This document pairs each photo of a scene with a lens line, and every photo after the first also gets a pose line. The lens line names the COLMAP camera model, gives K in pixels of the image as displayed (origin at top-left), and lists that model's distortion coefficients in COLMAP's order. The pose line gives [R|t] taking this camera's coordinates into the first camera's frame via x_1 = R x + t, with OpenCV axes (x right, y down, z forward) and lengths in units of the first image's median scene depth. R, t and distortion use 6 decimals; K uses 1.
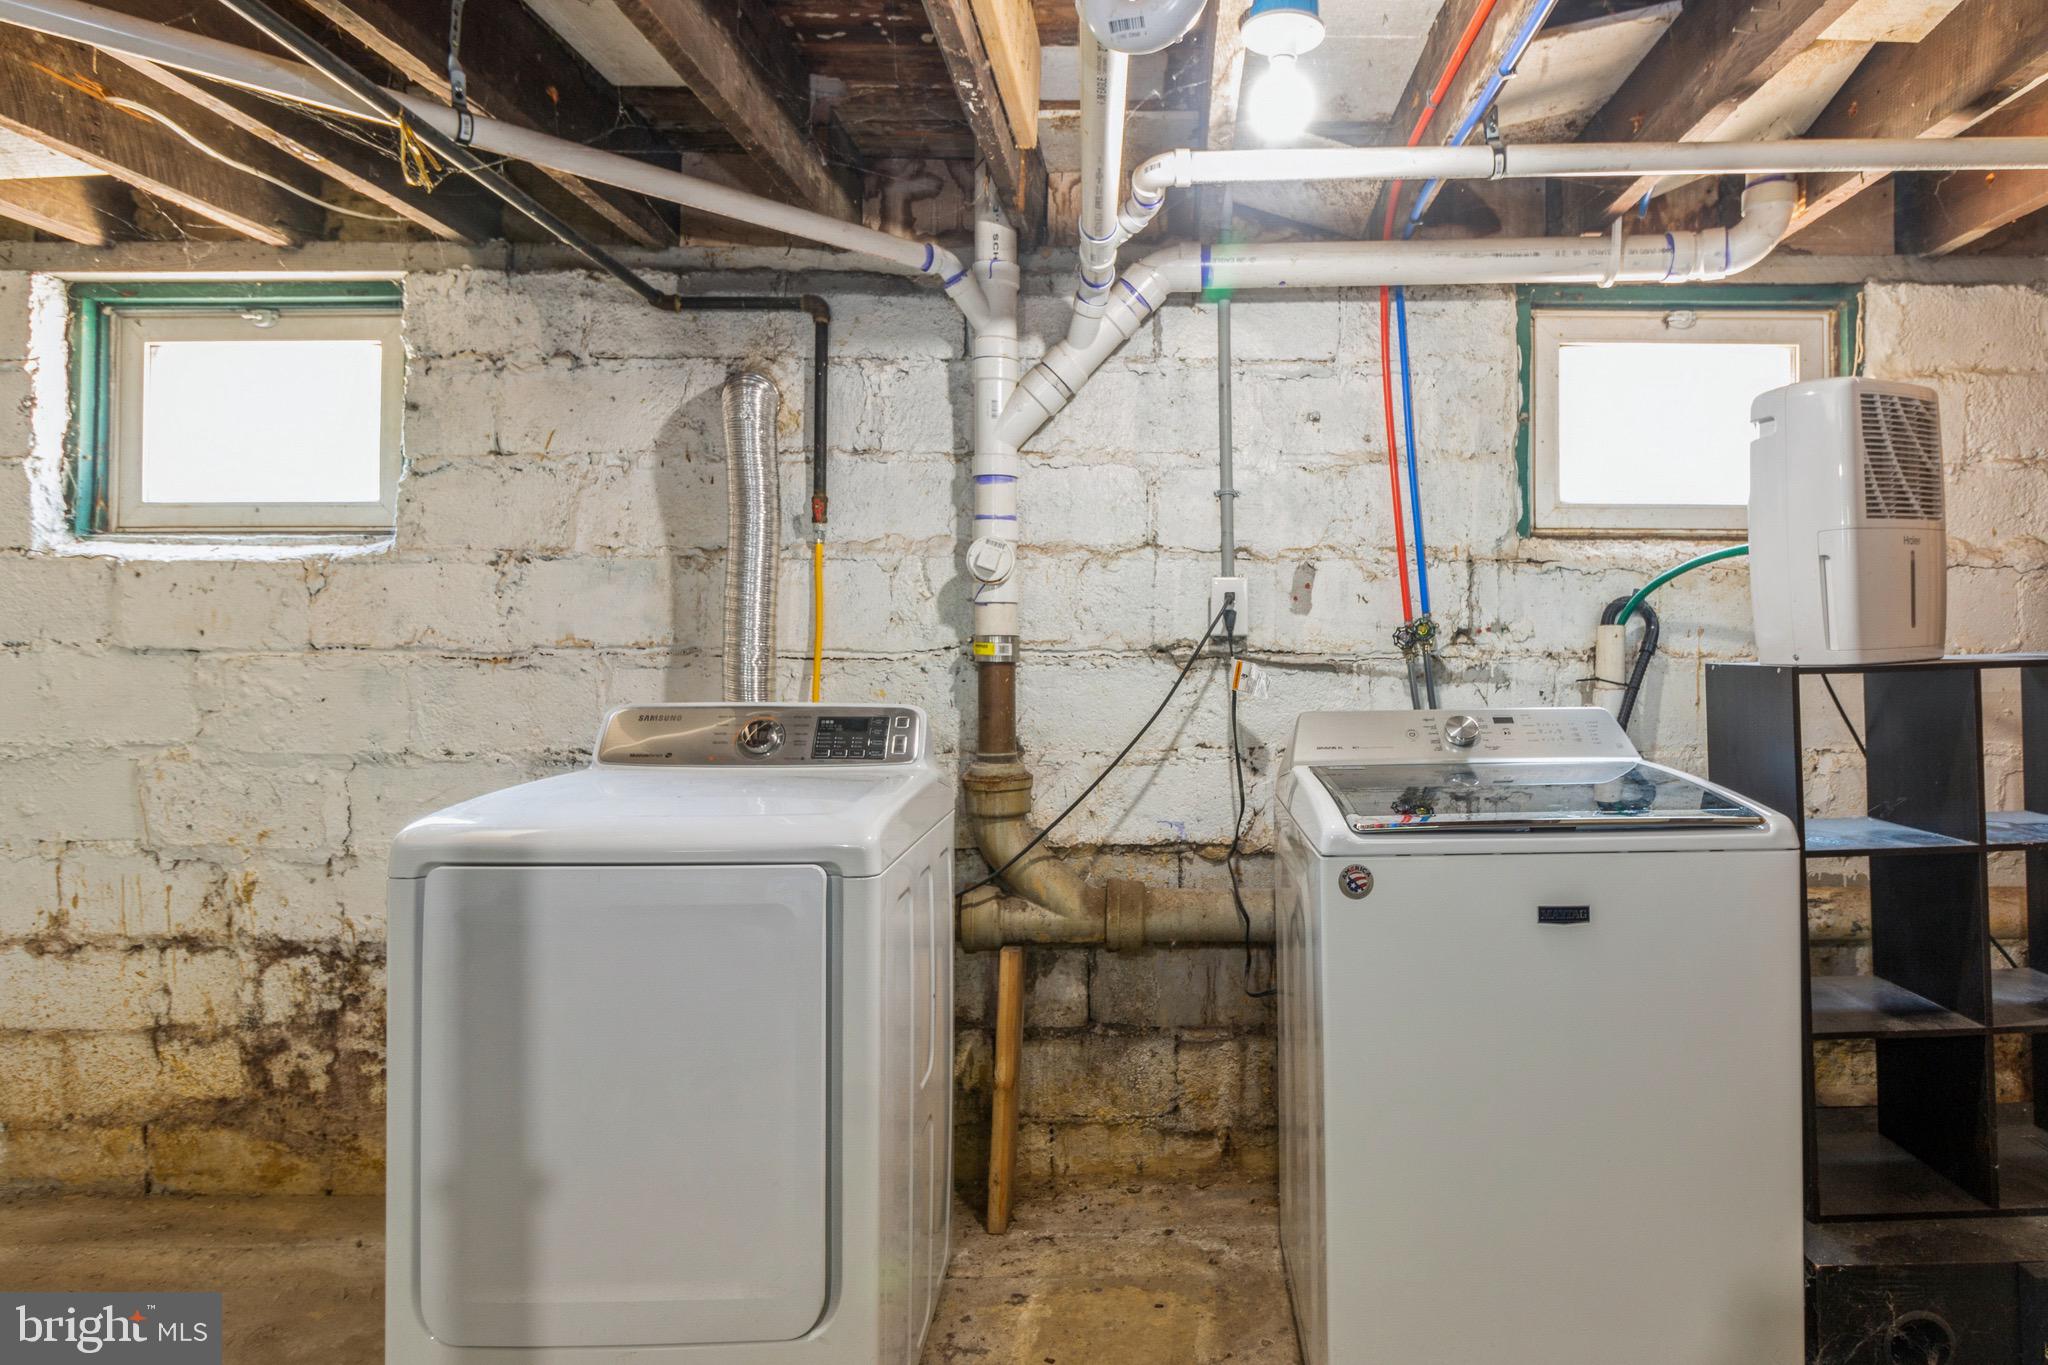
lens RADIAL K [[910.1, 0, 1024.7], [0, 910.1, 648.8], [0, 0, 1]] dist [-0.000101, 0.000512]
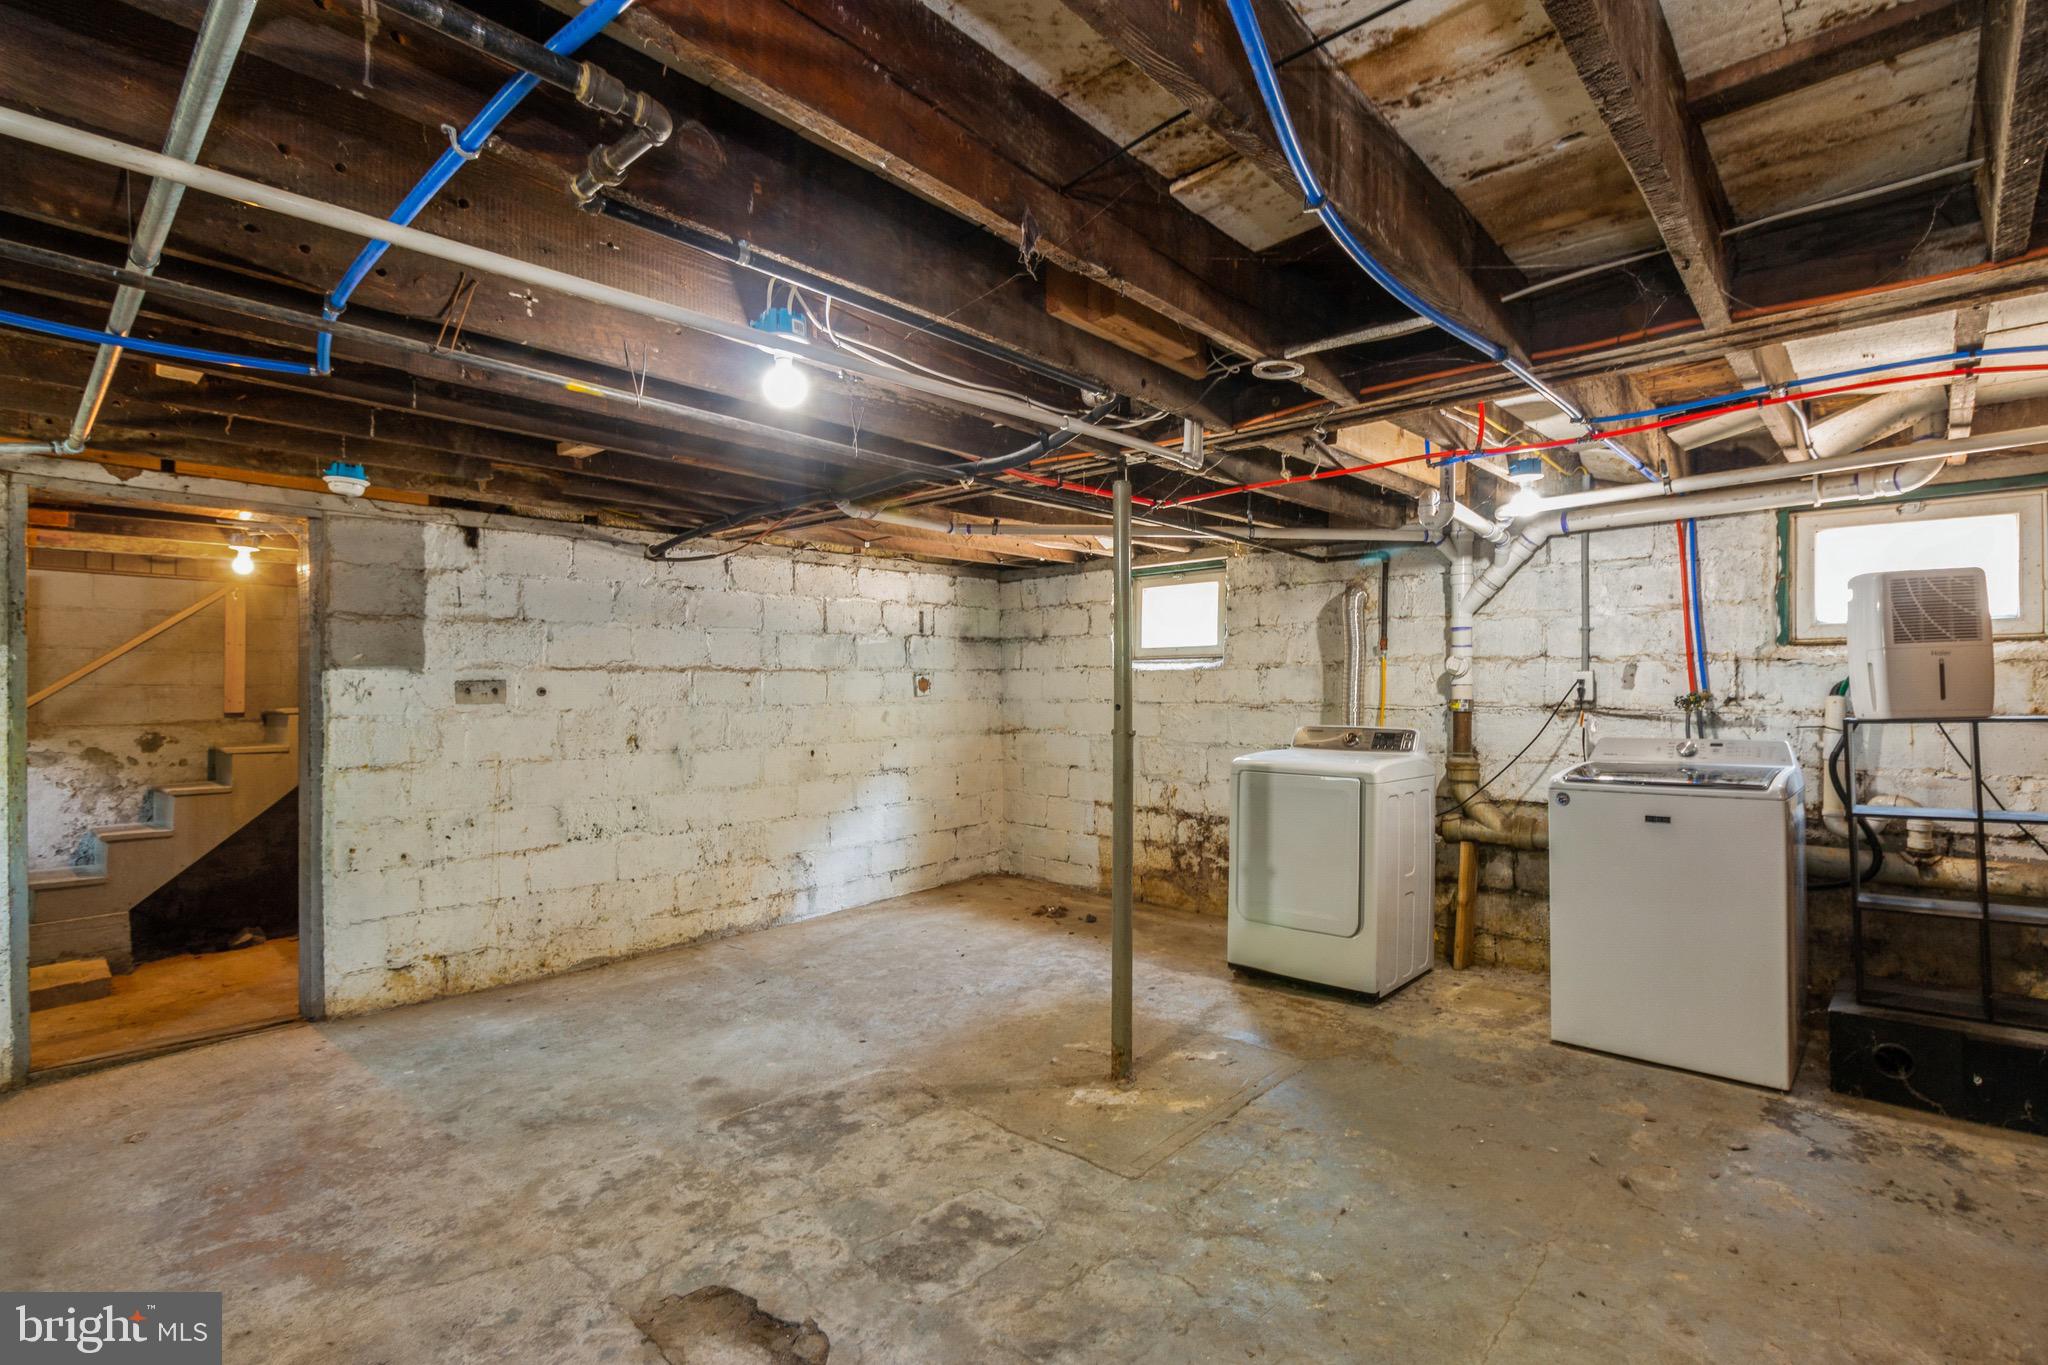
lens RADIAL K [[934.5, 0, 1028.8], [0, 934.5, 694.0], [0, 0, 1]] dist [0.000750, 0.000091]
pose [[0.724159, 0.002985, -0.689626, 0.750516], [-0.010012, 0.999931, -0.006186, -0.003225], [0.689560, 0.011384, 0.724139, -1.321419]]
